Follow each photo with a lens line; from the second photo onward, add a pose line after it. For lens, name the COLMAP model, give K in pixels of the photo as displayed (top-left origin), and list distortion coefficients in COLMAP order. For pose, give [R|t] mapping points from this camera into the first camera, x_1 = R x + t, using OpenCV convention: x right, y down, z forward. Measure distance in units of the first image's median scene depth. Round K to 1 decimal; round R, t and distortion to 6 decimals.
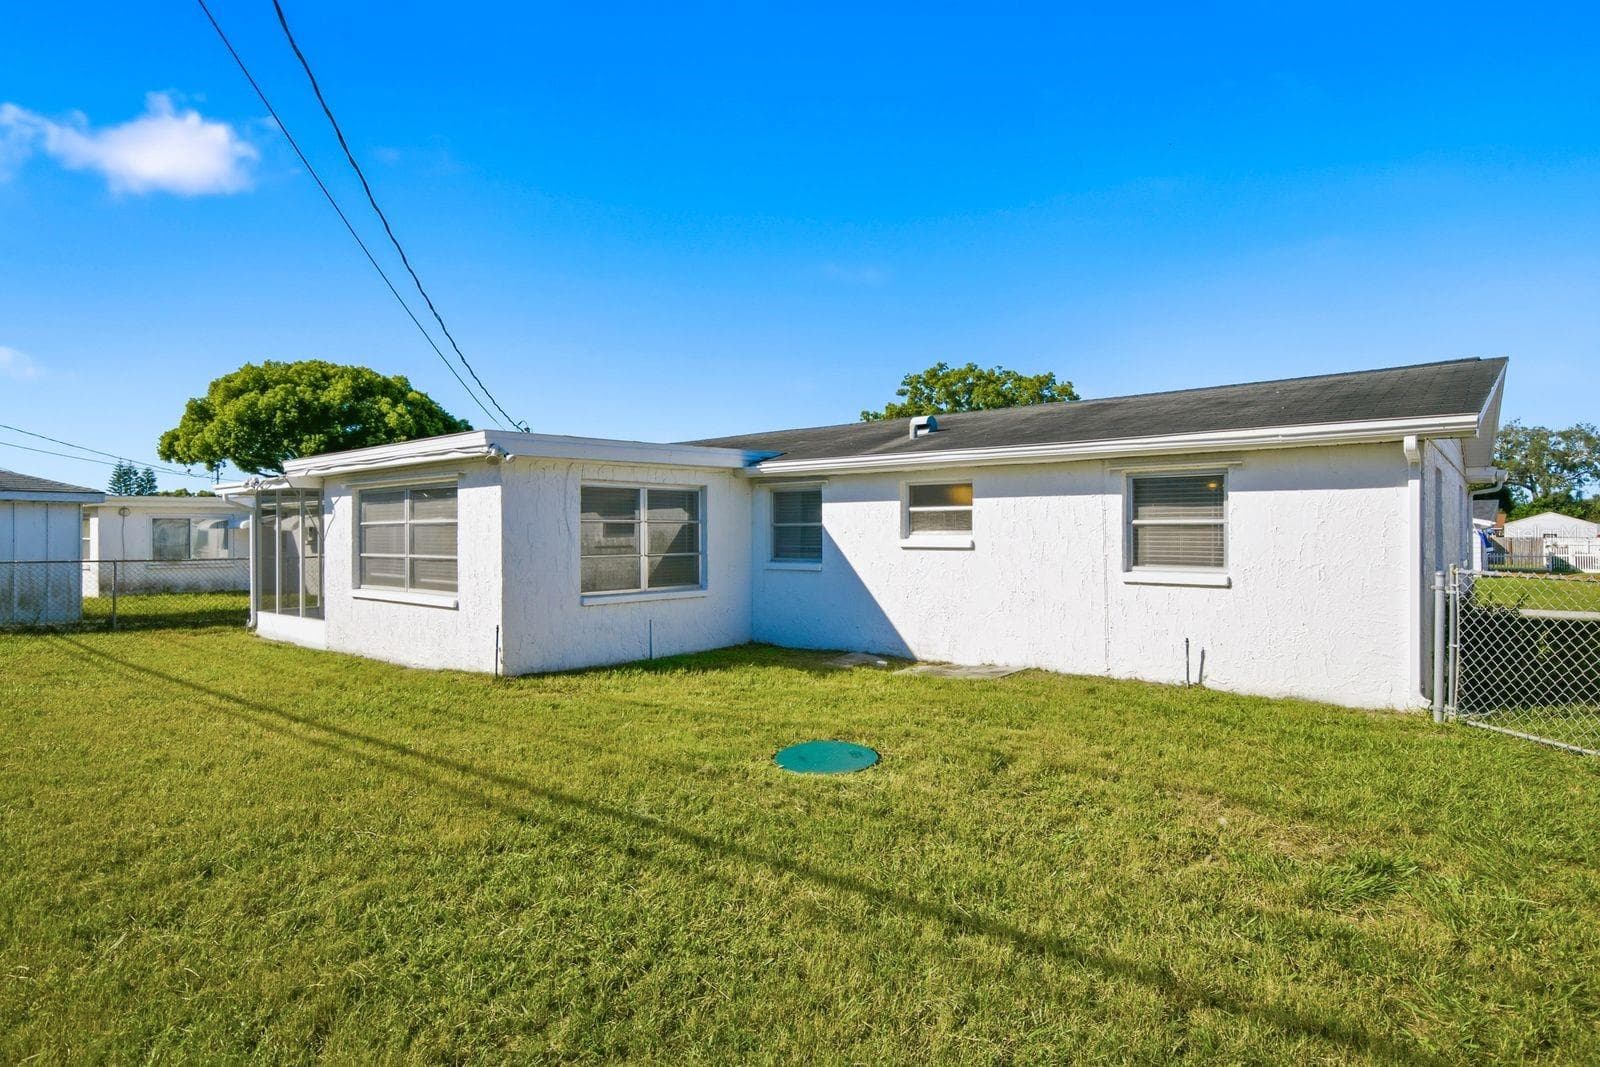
lens RADIAL K [[852.1, 0, 796.1], [0, 852.1, 539.1], [0, 0, 1]] dist [-0.002229, -0.000078]
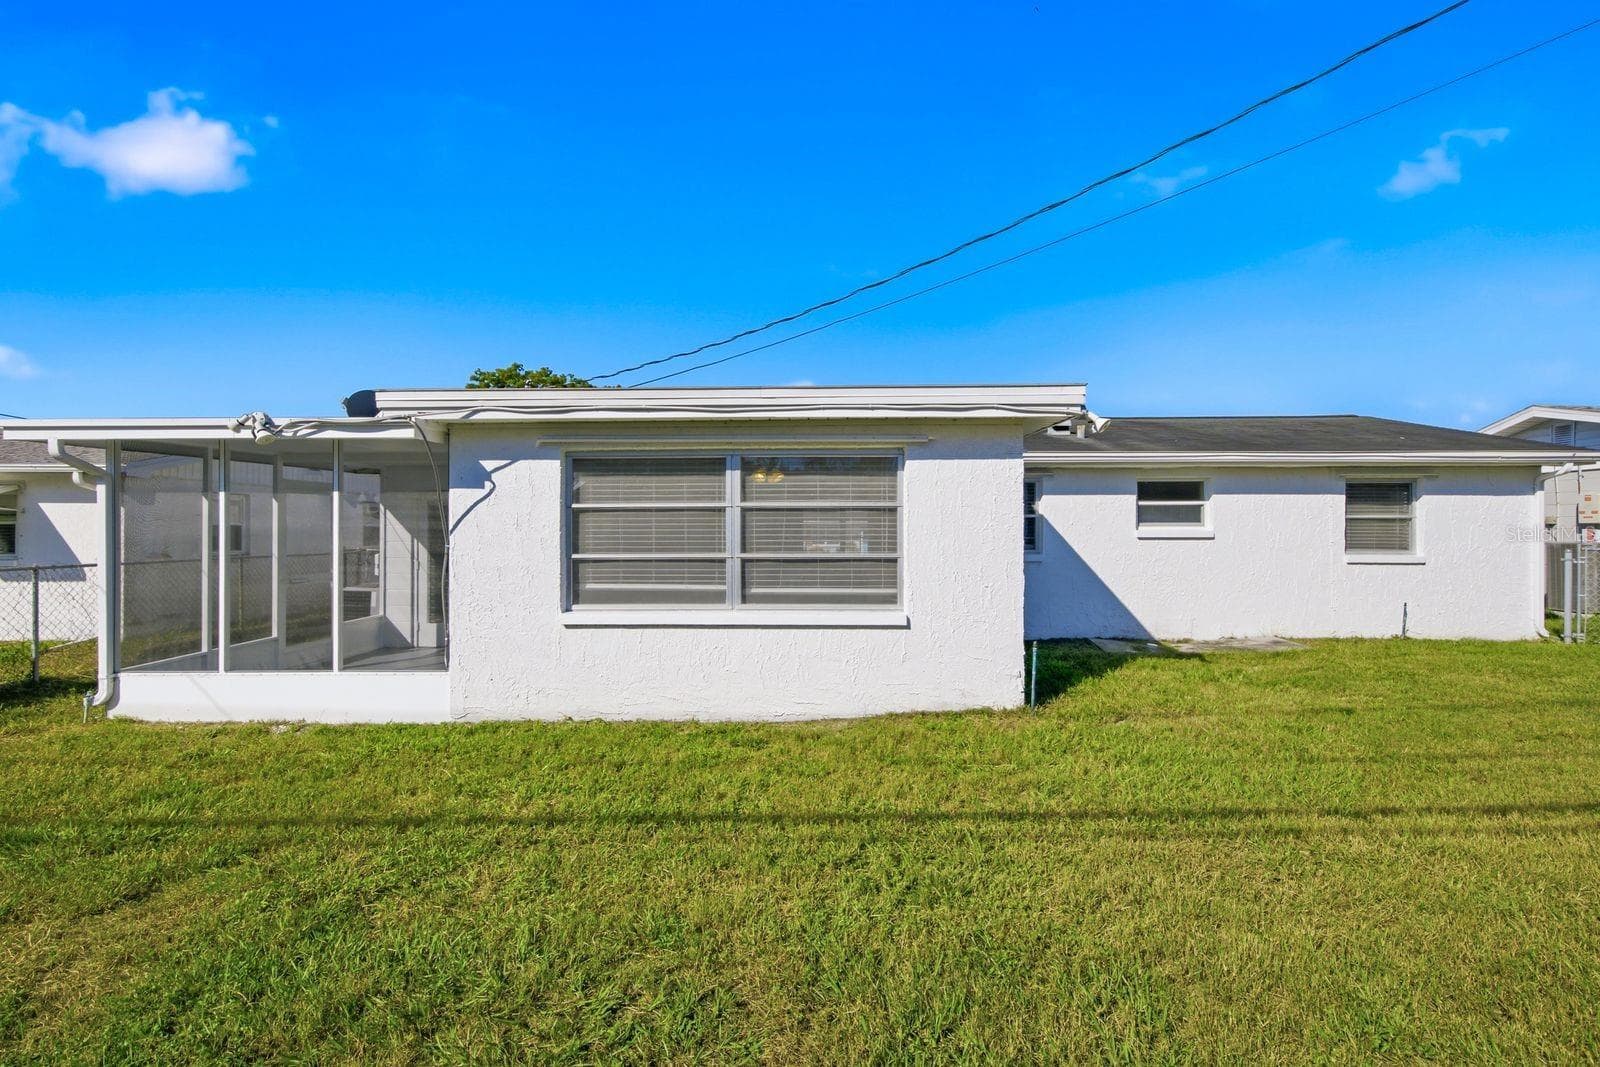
lens RADIAL K [[744.9, 0, 799.3], [0, 744.9, 530.3], [0, 0, 1]] dist [0.000695, 0.001927]
pose [[0.780882, 0.000169, 0.624679, -0.821145], [0.003228, 0.999986, -0.004306, 0.002384], [-0.624671, 0.005379, 0.780870, 0.542948]]
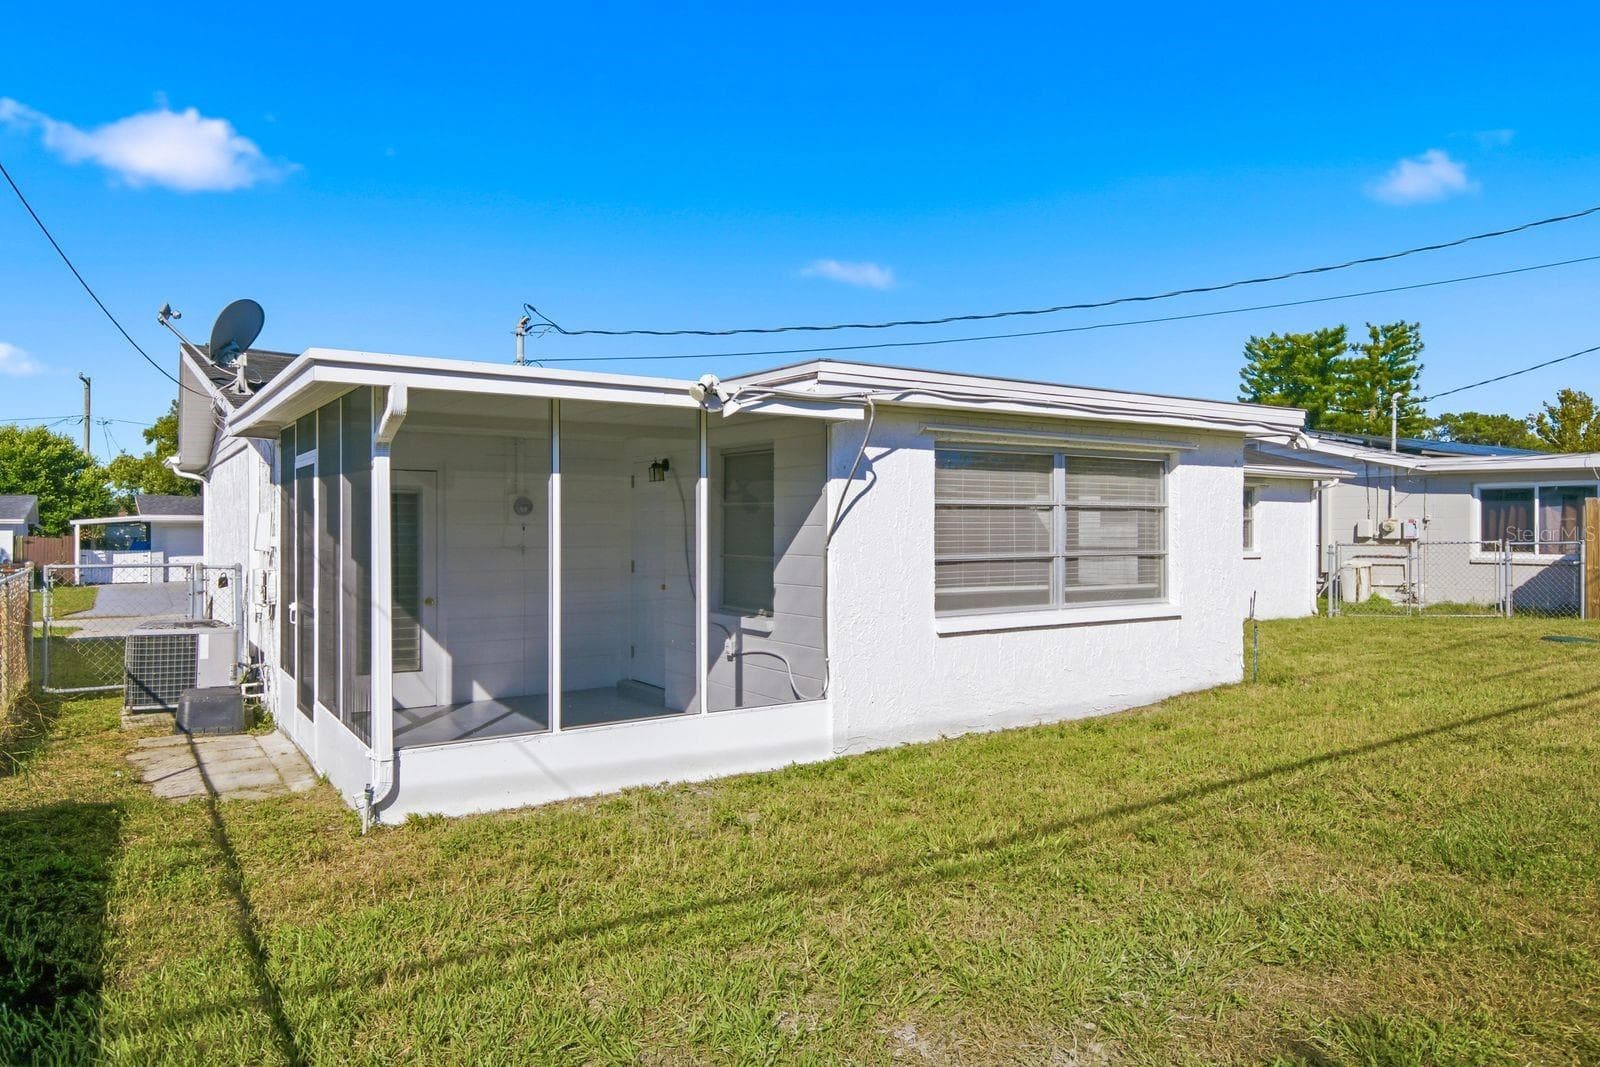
lens RADIAL K [[1051.6, 0, 802.7], [0, 1051.6, 528.2], [0, 0, 1]] dist [0.000996, 0.001925]
pose [[0.272347, 0.004425, 0.962189, -1.363898], [0.008700, 0.999937, -0.007061, 0.003507], [-0.962160, 0.010294, 0.272291, 1.022110]]
